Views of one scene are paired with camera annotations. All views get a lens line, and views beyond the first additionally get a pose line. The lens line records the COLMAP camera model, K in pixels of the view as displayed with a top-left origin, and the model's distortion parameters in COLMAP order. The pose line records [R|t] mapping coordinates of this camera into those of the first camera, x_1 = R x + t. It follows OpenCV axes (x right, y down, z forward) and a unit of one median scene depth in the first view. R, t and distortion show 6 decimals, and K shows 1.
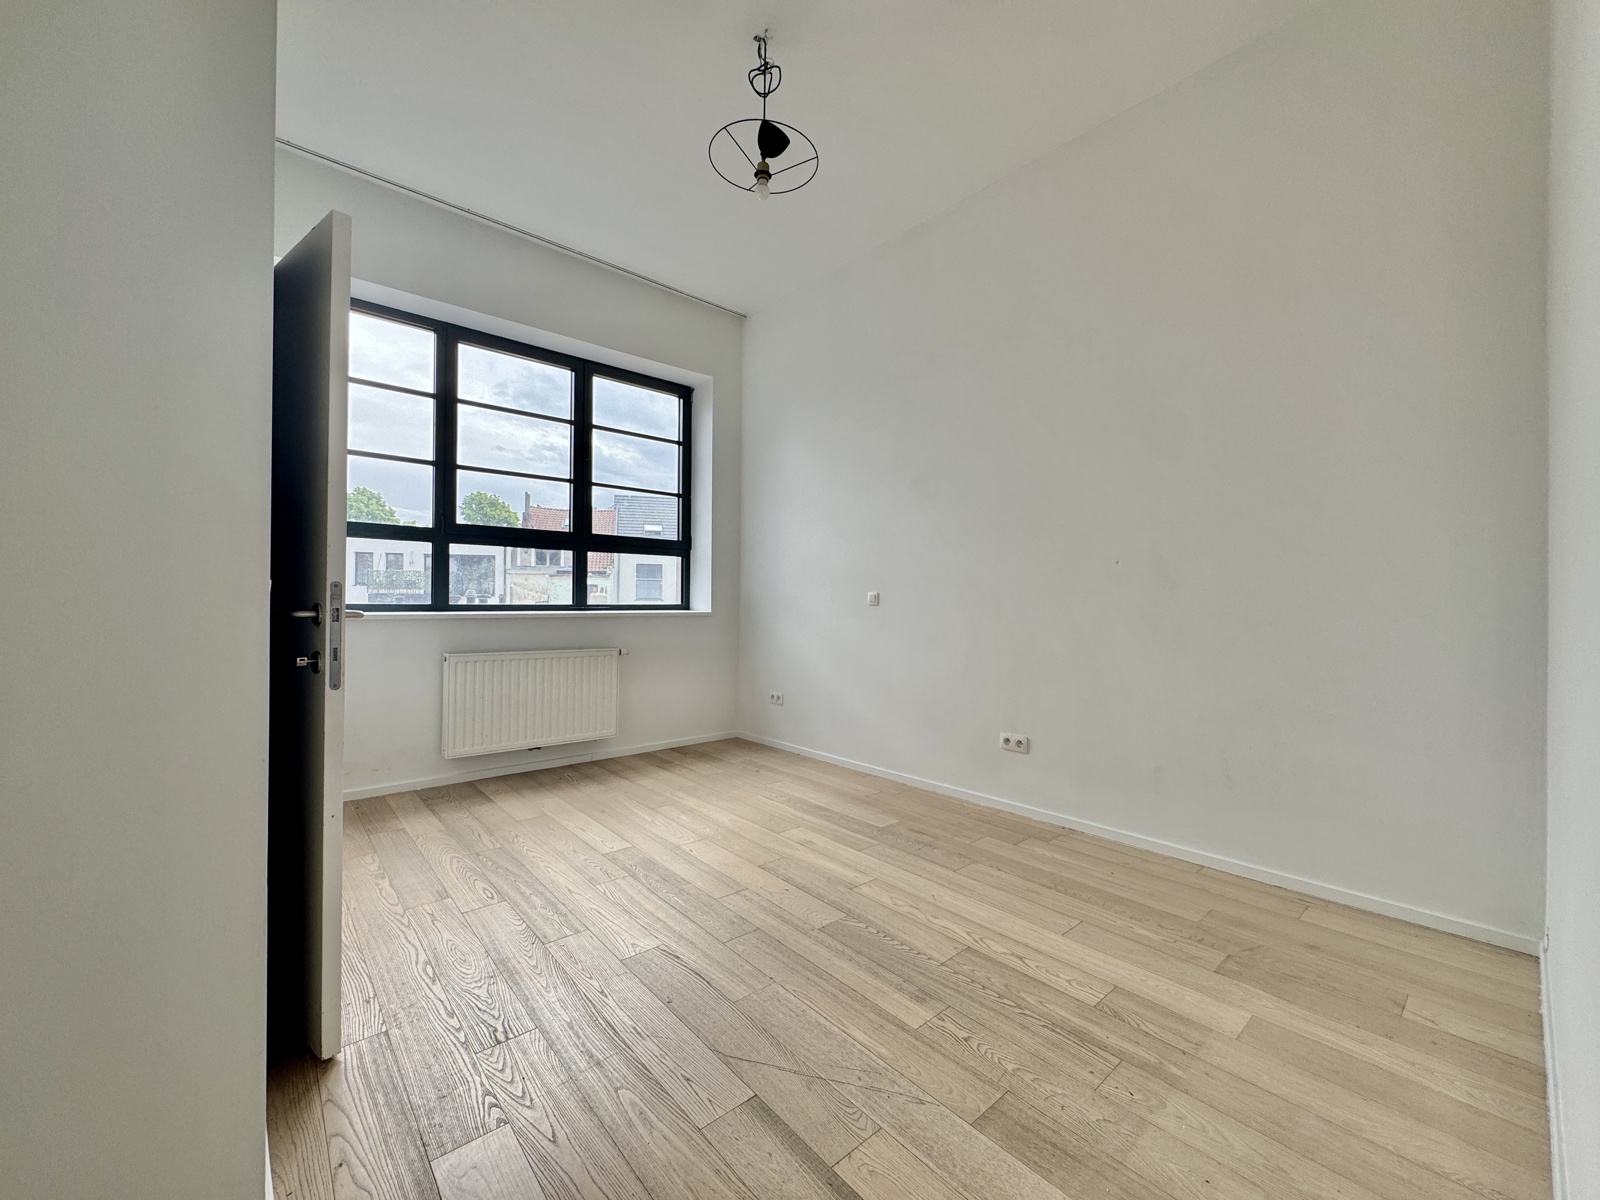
lens RADIAL K [[637.2, 0, 800.0], [0, 637.2, 600.0], [0, 0, 1]] dist [-0.003802, -0.000291]
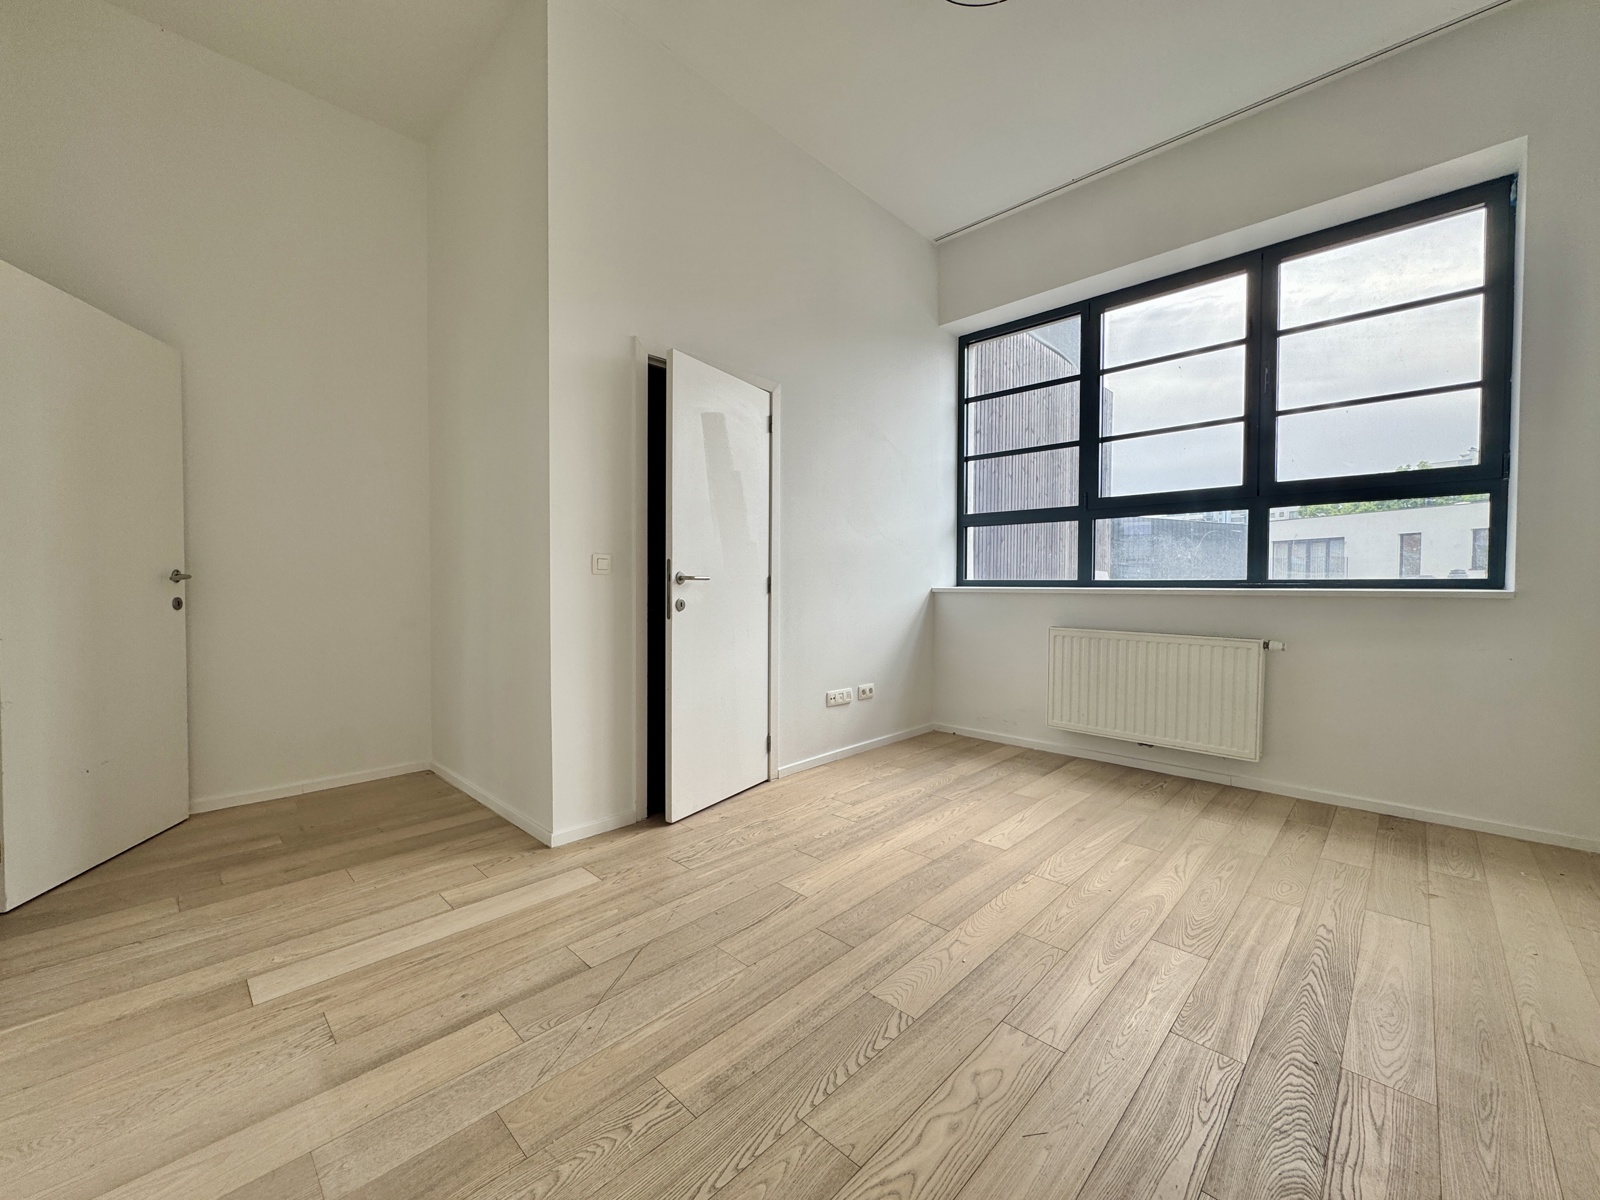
lens RADIAL K [[637.2, 0, 800.0], [0, 637.2, 600.0], [0, 0, 1]] dist [-0.003802, -0.000291]
pose [[0.083329, 0.017115, -0.996375, 0.542787], [-0.000504, 0.999853, 0.017133, 0.027547], [0.996522, -0.000925, 0.083326, 0.608310]]
